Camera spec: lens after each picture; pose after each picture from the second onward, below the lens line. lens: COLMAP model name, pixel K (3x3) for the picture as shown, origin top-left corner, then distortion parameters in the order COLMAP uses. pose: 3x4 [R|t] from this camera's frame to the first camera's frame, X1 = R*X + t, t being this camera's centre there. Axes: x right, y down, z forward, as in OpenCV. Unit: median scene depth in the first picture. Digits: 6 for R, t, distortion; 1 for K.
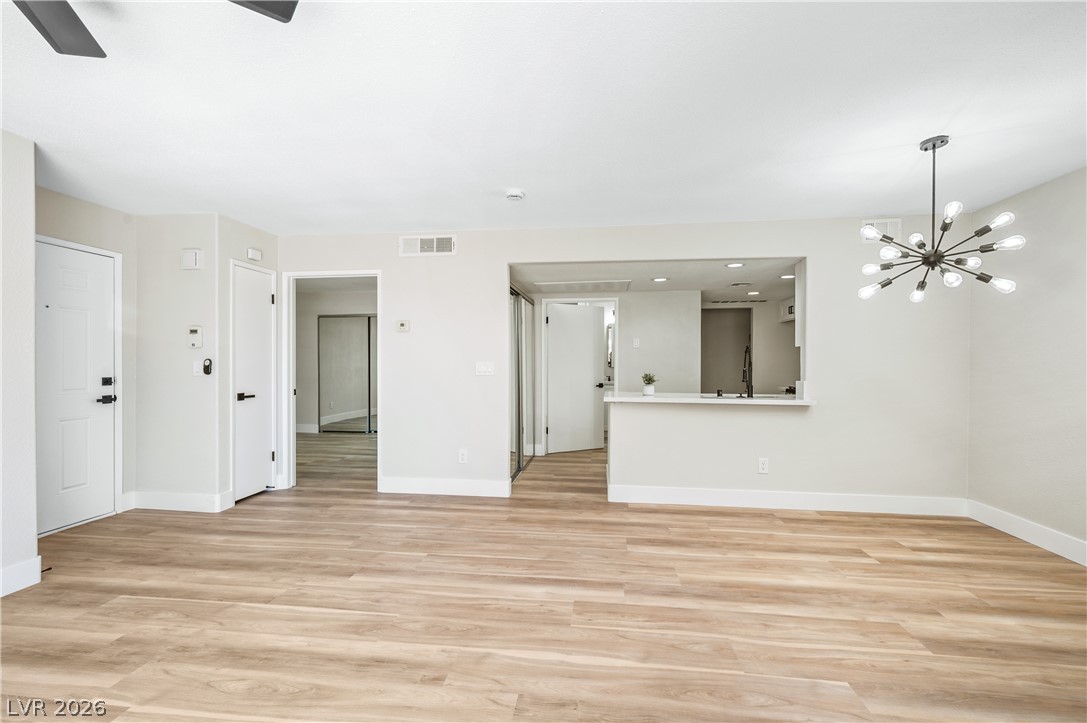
lens RADIAL K [[462.0, 0, 550.1], [0, 462.0, 362.5], [0, 0, 1]] dist [0.003207, -0.000417]
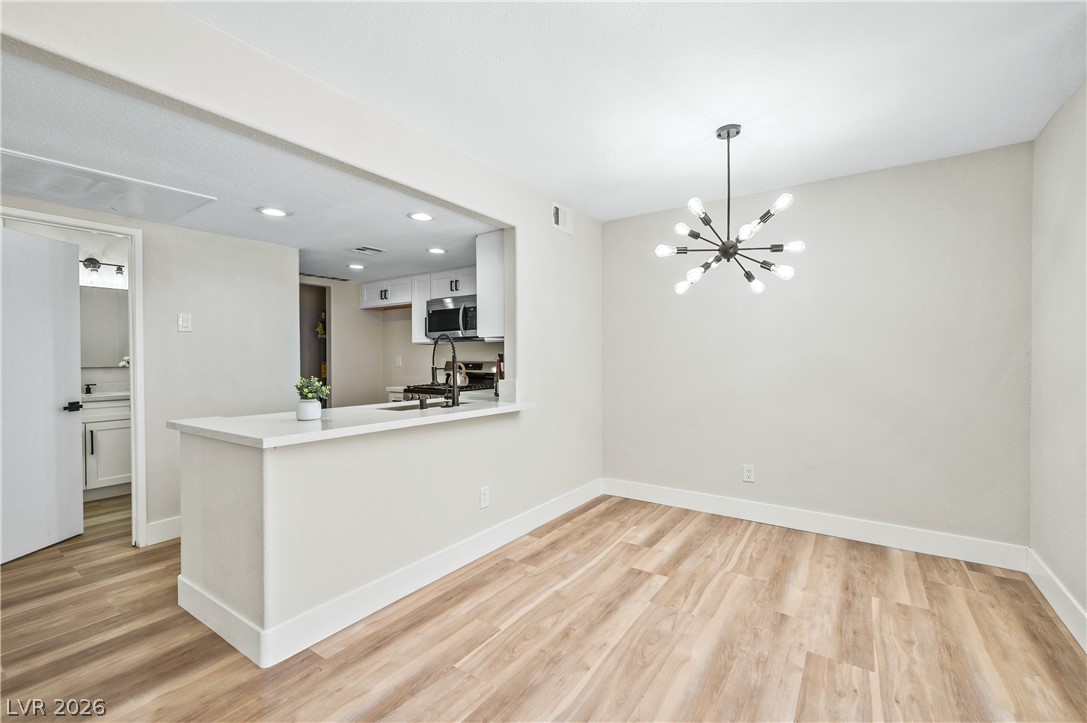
lens RADIAL K [[462.0, 0, 540.5], [0, 462.0, 360.1], [0, 0, 1]] dist [0.003207, -0.000417]
pose [[0.470741, -0.009813, 0.882217, -0.184084], [0.004423, 0.999952, 0.008763, -0.001158], [-0.882260, -0.000223, 0.470762, 0.729731]]
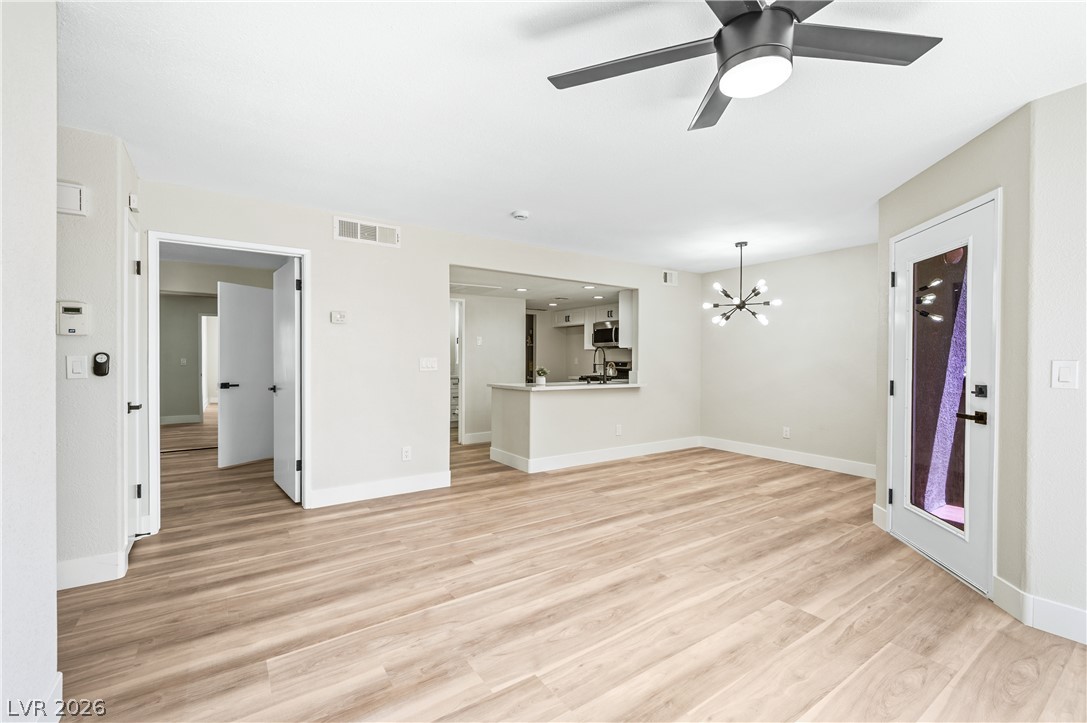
lens RADIAL K [[462.0, 0, 547.3], [0, 462.0, 358.6], [0, 0, 1]] dist [0.003207, -0.000417]
pose [[0.748030, 0.000517, 0.663664, -0.844311], [-0.002629, 0.999994, 0.002184, -0.003322], [-0.663659, -0.003378, 0.748027, 0.086192]]
